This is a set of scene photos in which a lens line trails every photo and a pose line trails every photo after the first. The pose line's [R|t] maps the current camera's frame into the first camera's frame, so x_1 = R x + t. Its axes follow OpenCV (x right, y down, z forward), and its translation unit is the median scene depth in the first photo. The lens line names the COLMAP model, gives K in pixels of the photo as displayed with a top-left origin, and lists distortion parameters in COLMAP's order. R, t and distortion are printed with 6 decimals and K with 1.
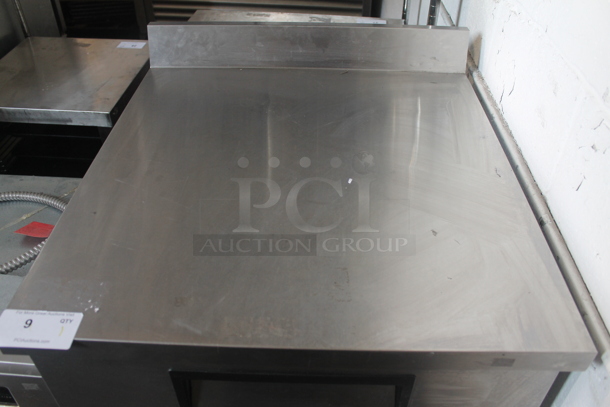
lens RADIAL K [[519.5, 0, 305.0], [0, 519.5, 203.5], [0, 0, 1]] dist [-0.154767, 0.148837]
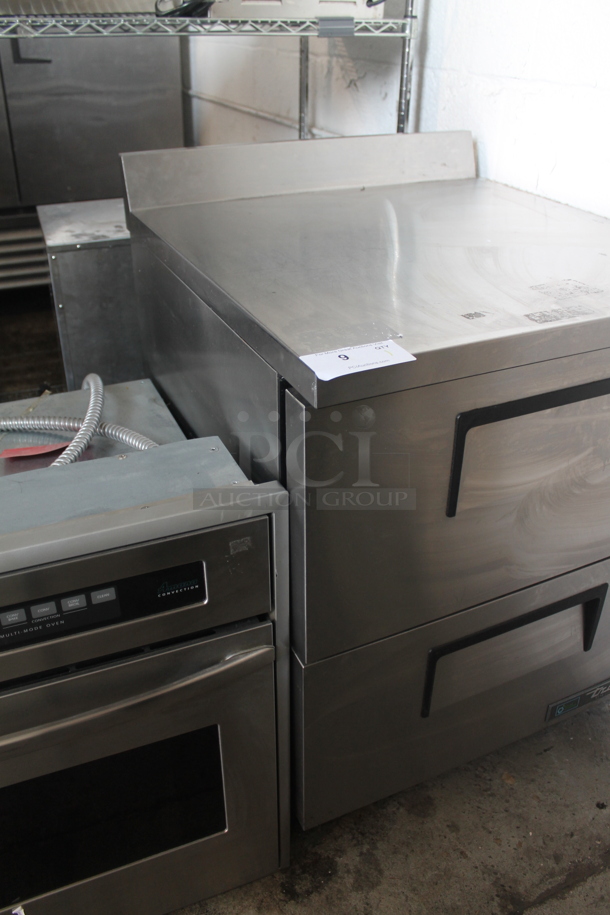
lens RADIAL K [[779.3, 0, 305.0], [0, 779.3, 457.5], [0, 0, 1]] dist [-0.154767, 0.148837]
pose [[0.895407, -0.234120, 0.378727, -0.595374], [0.288527, 0.952938, -0.093068, 0.261096], [-0.339114, 0.192606, 0.920817, -0.052387]]
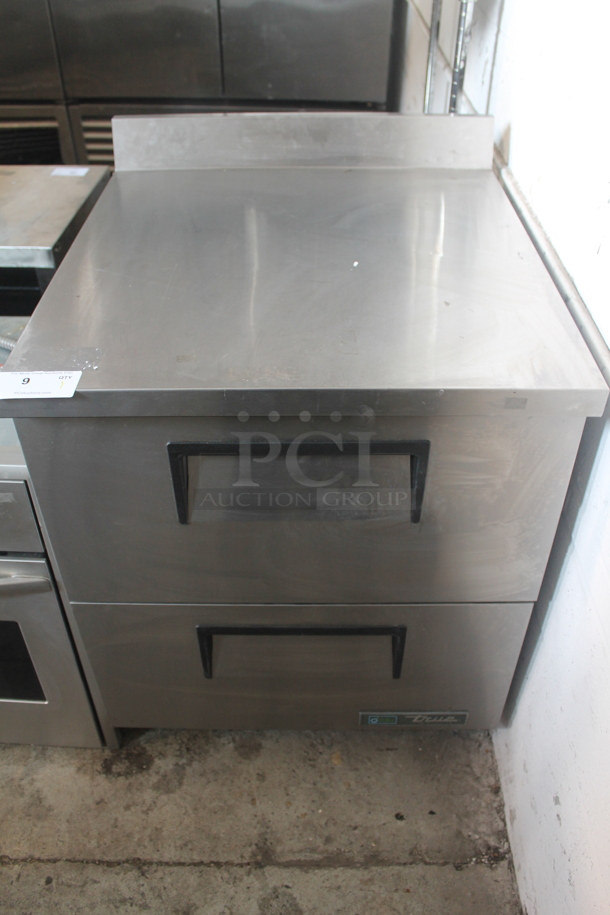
lens RADIAL K [[779.3, 0, 305.0], [0, 779.3, 457.5], [0, 0, 1]] dist [-0.154767, 0.148837]
pose [[0.999655, -0.024369, 0.009814, -0.017130], [0.024340, 0.999699, 0.003111, 0.210409], [-0.009886, -0.002871, 0.999947, -0.256375]]
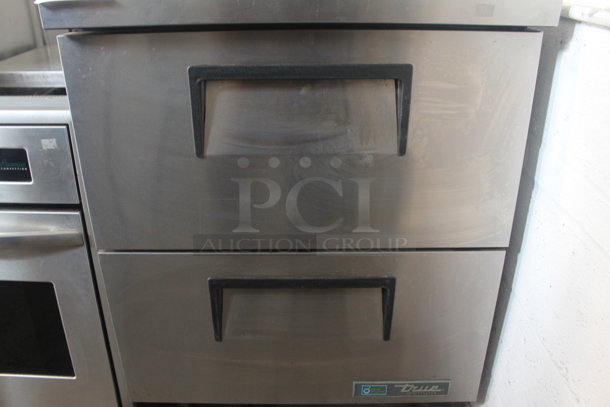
lens RADIAL K [[529.9, 0, 319.7], [0, 529.9, 201.8], [0, 0, 1]] dist [-0.165908, 0.163543]
pose [[0.999231, -0.014119, 0.036574, -0.017648], [0.022602, 0.969721, -0.243167, 0.528592], [-0.032034, 0.243806, 0.969295, -0.013837]]
